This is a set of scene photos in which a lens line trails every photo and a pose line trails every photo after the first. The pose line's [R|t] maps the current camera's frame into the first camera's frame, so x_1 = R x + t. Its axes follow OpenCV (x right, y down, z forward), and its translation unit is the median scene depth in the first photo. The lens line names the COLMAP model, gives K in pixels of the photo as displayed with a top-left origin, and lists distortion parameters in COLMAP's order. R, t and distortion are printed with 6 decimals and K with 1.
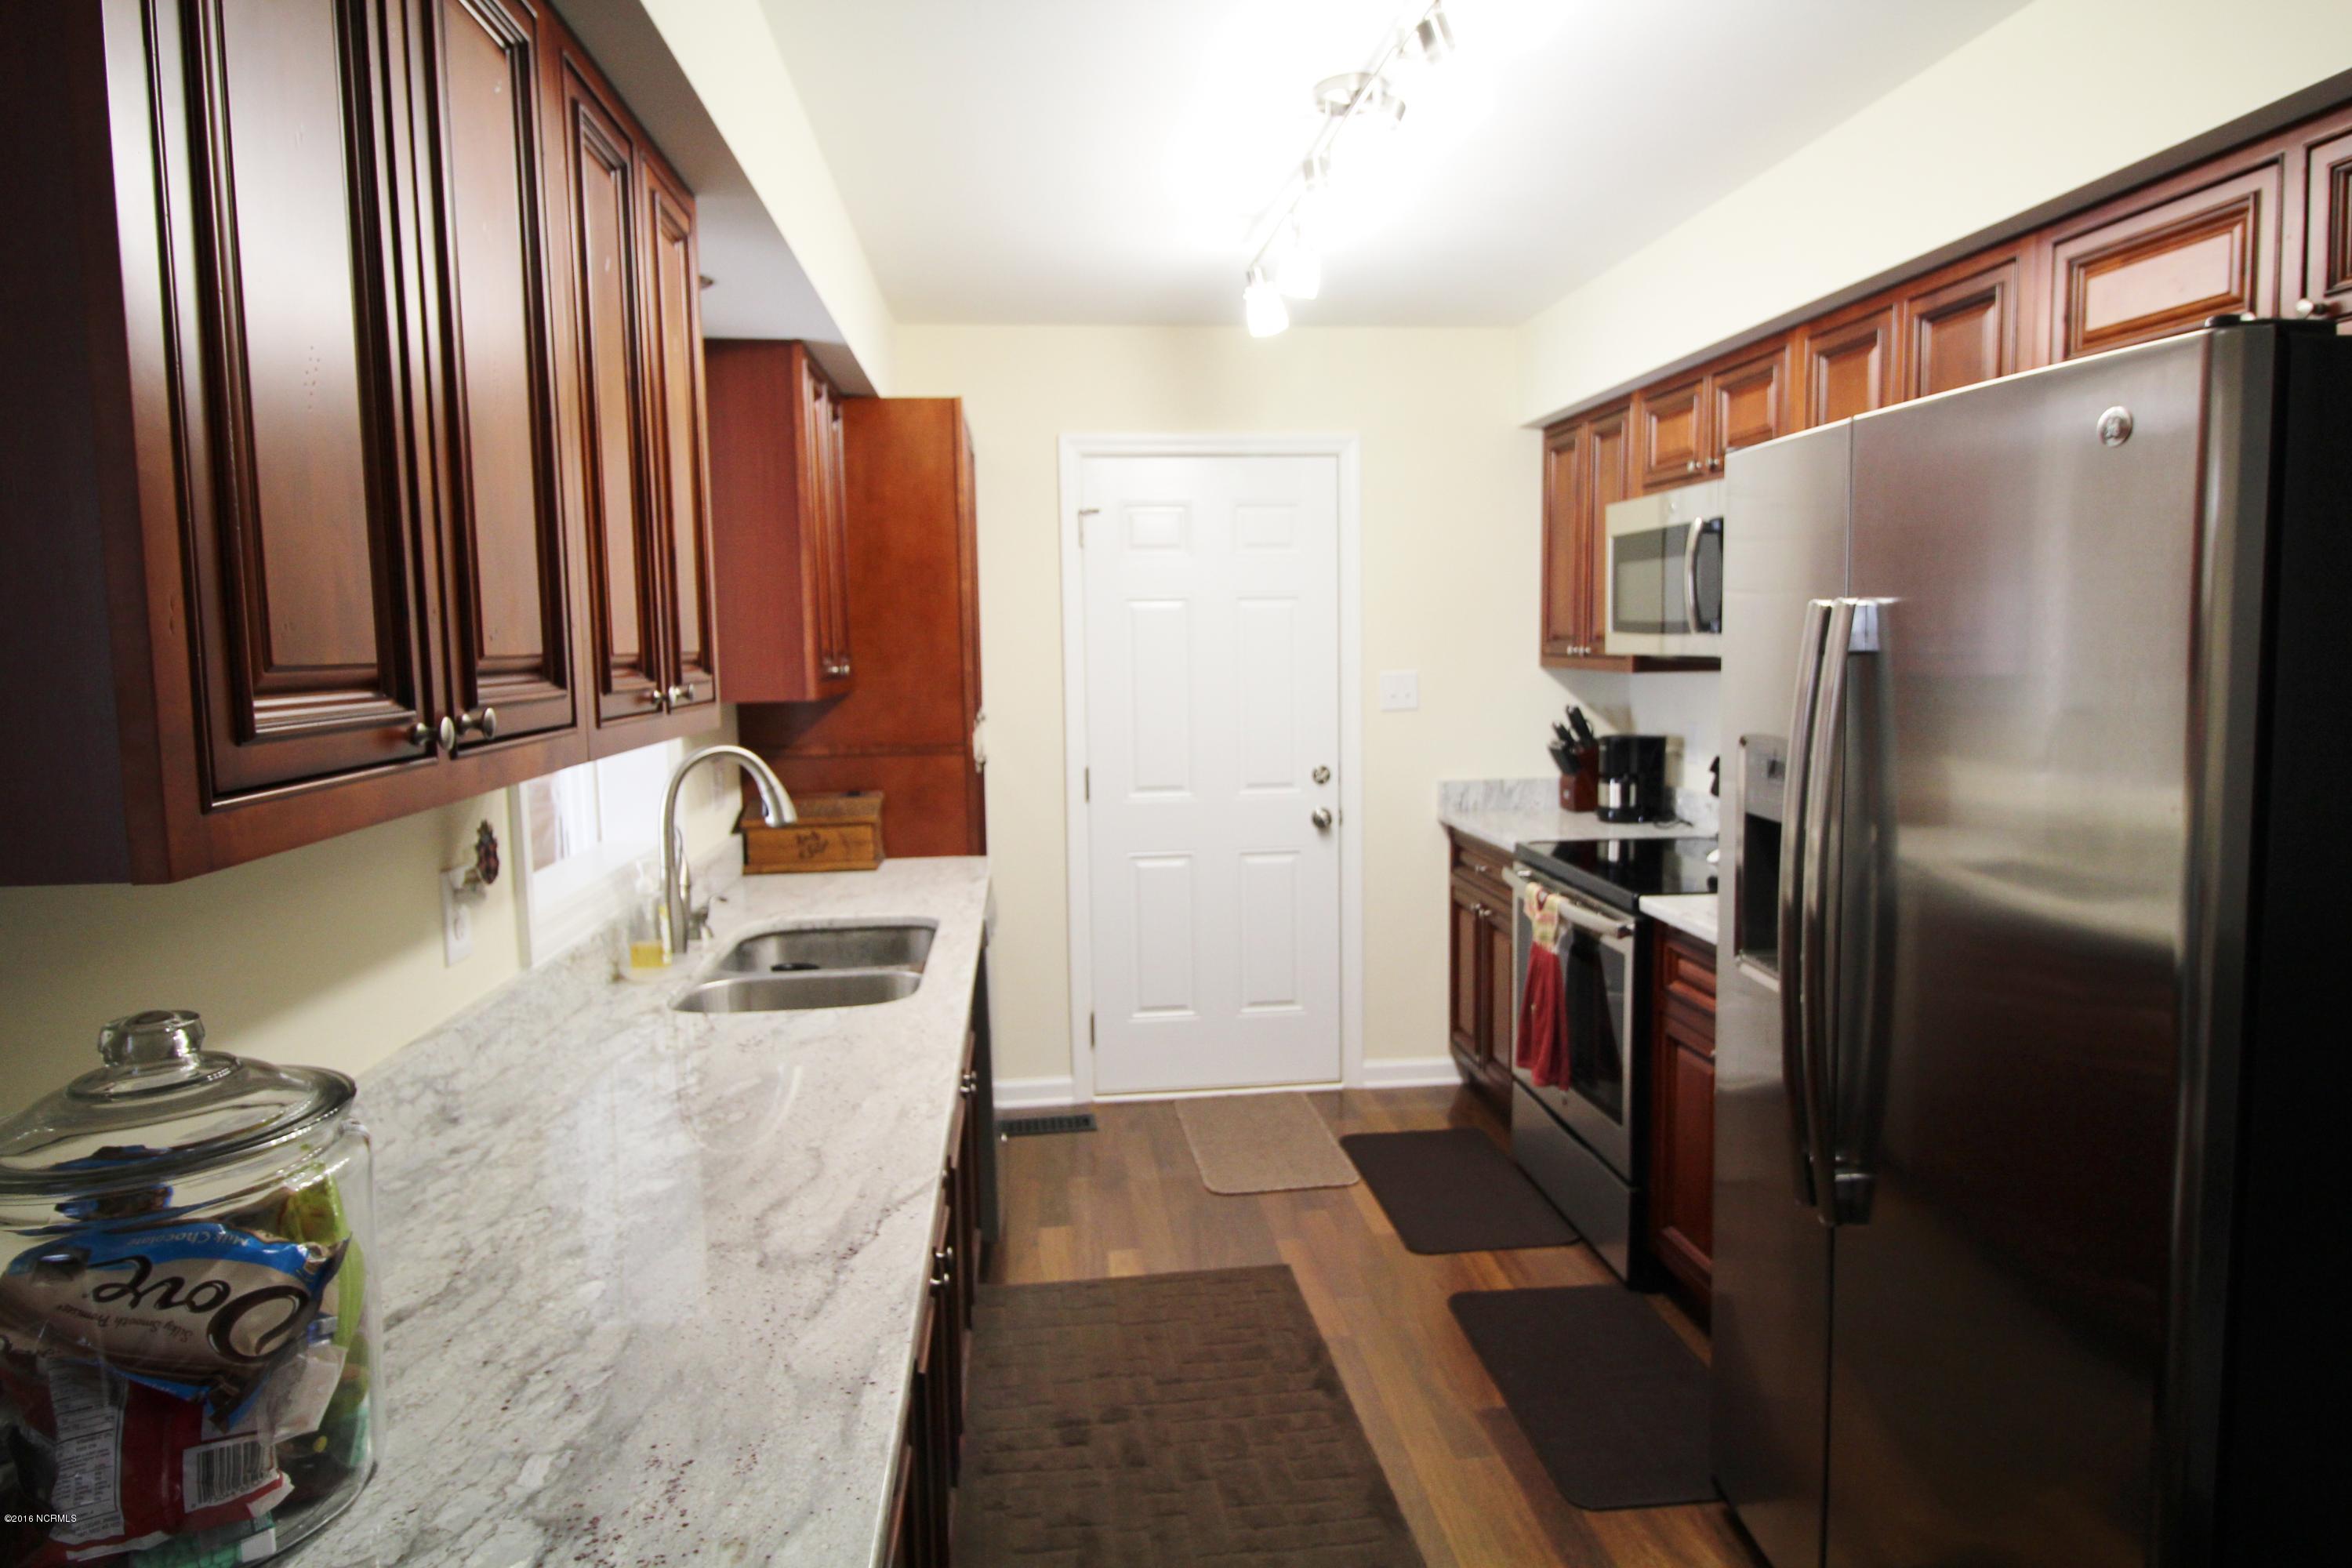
lens RADIAL K [[1388.6, 0, 1151.3], [0, 1388.6, 780.0], [0, 0, 1]] dist [0.003678, -0.009292]
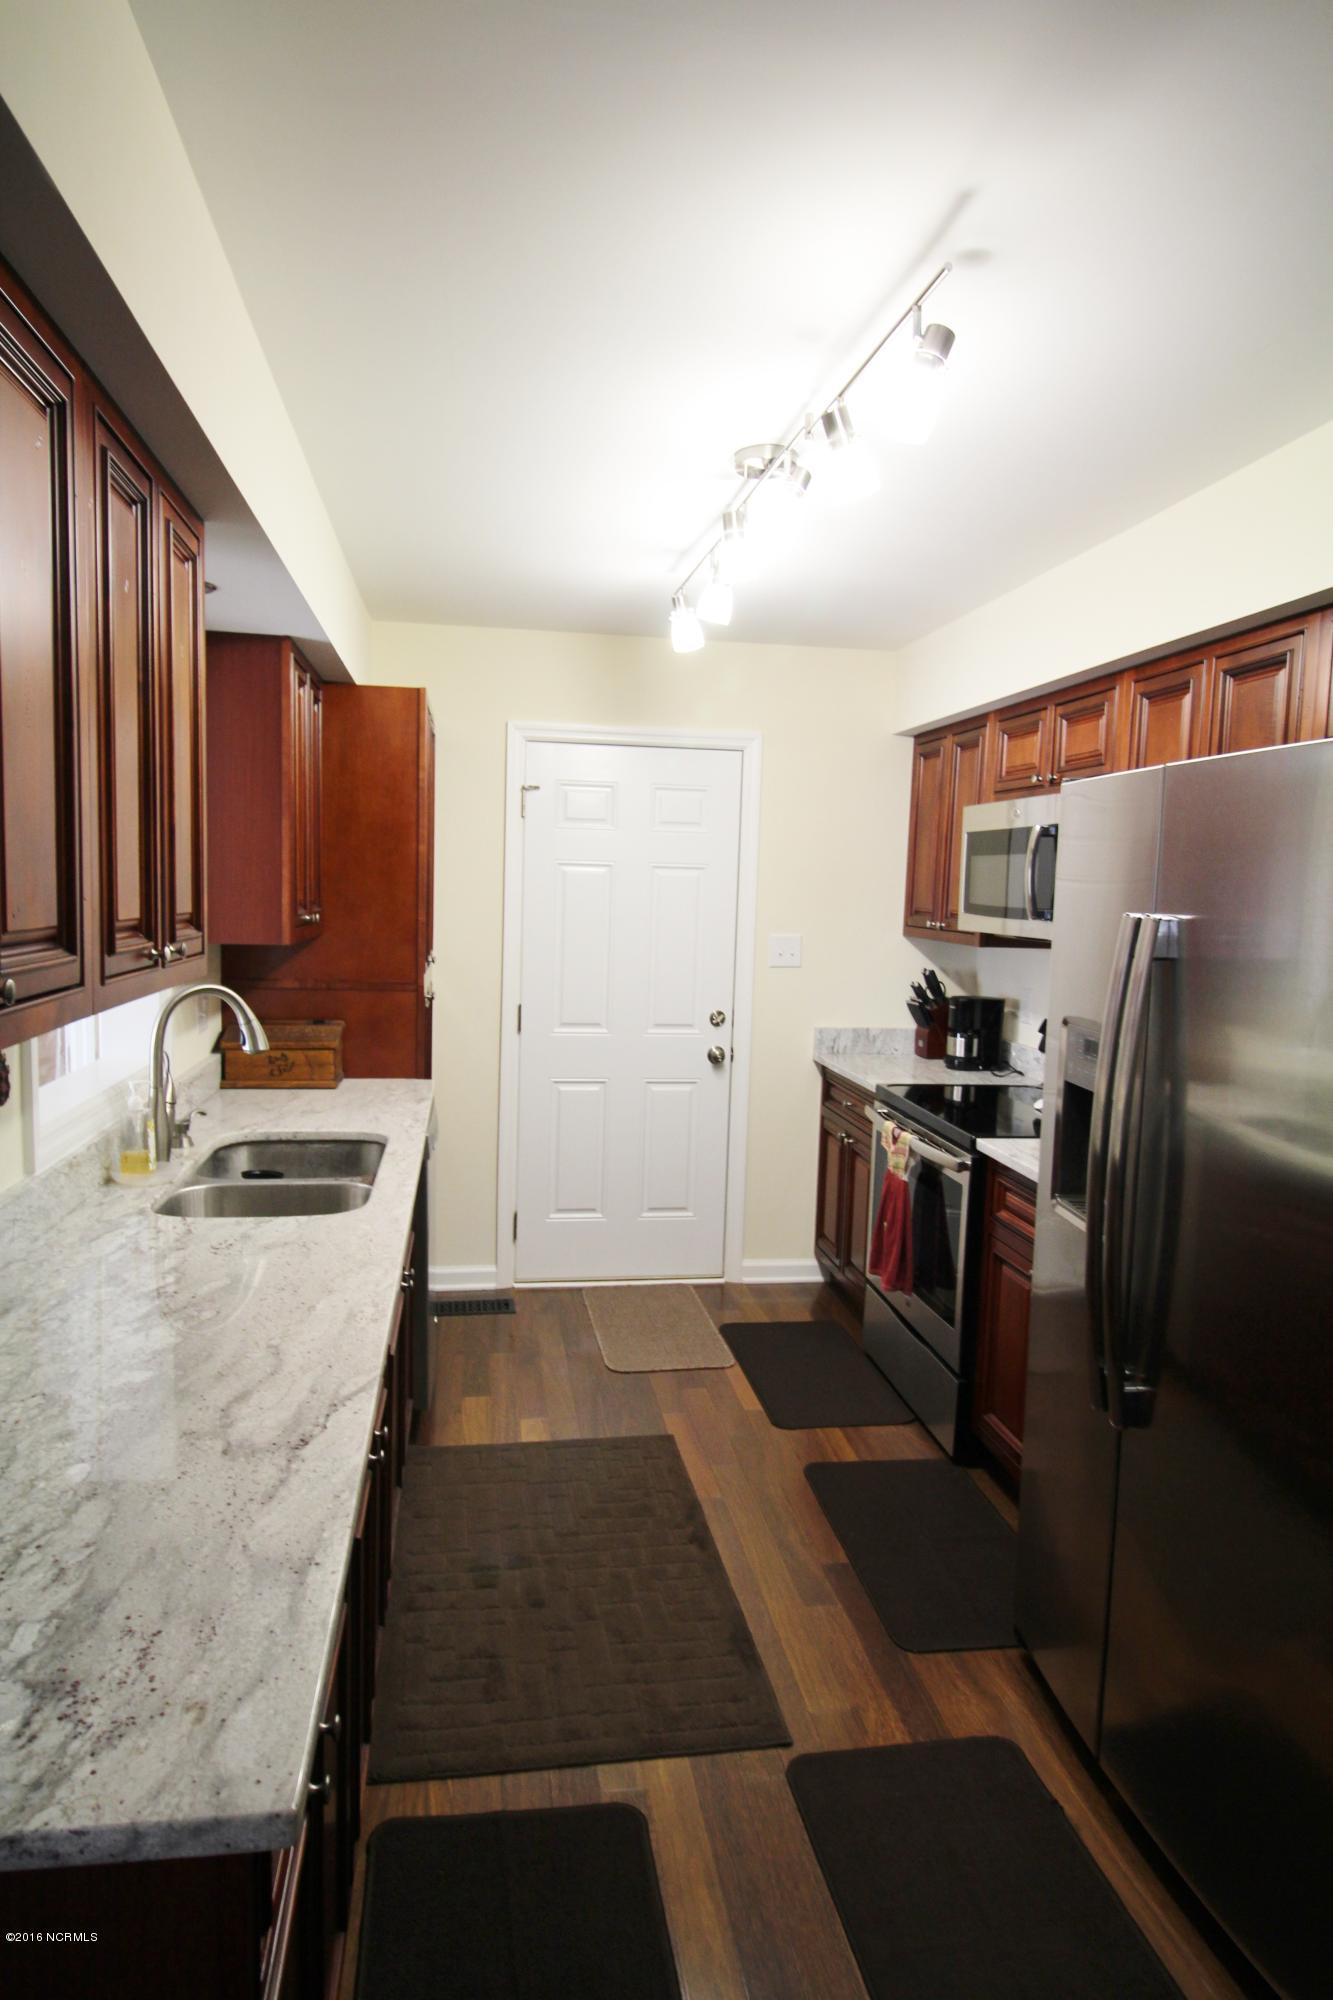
lens RADIAL K [[1180.8, 0, 624.5], [0, 1180.8, 1004.2], [0, 0, 1]] dist [0.003678, -0.009292]
pose [[0.998193, 0.041883, 0.043083, -0.000835], [-0.042051, 0.999111, 0.003008, -0.022441], [-0.042919, -0.004814, 0.999067, -0.006515]]
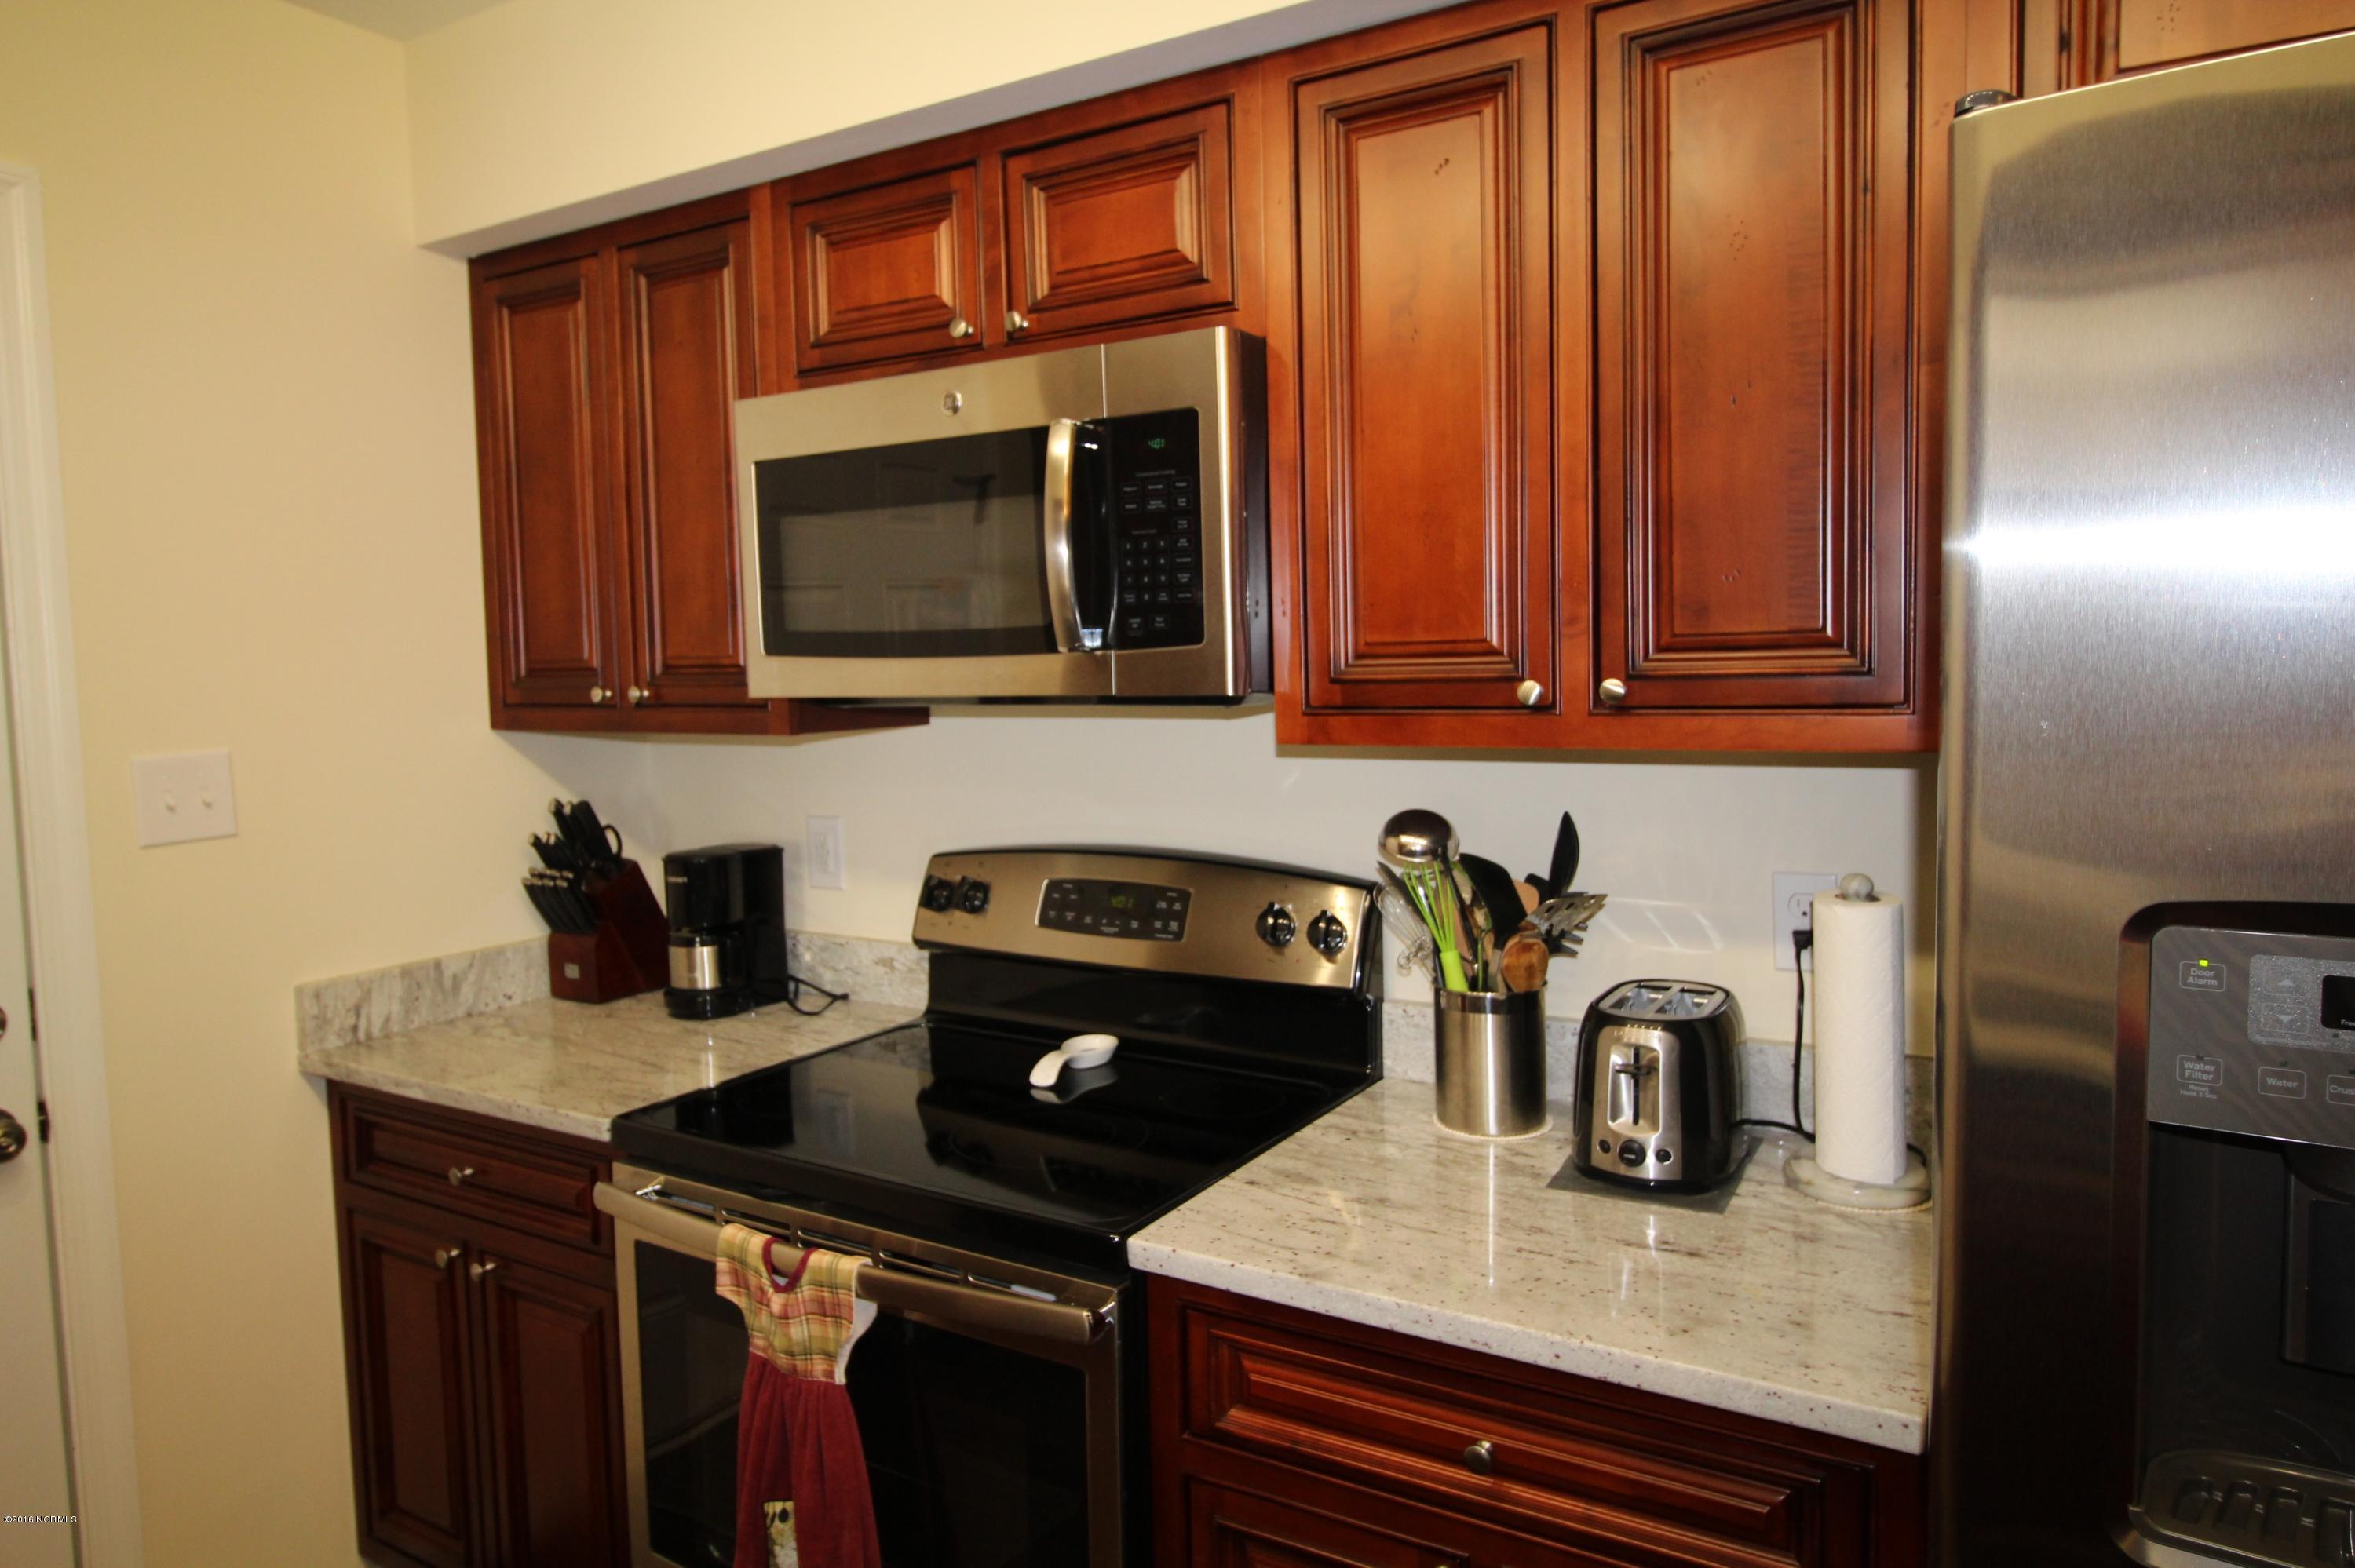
lens RADIAL K [[1414.0, 0, 1169.3], [0, 1414.0, 770.0], [0, 0, 1]] dist [0.011641, -0.008435]
pose [[0.580007, -0.051886, 0.812957, 0.000445], [0.090265, 0.995917, -0.000836, -0.063852], [-0.809595, 0.073867, 0.582323, 0.730151]]
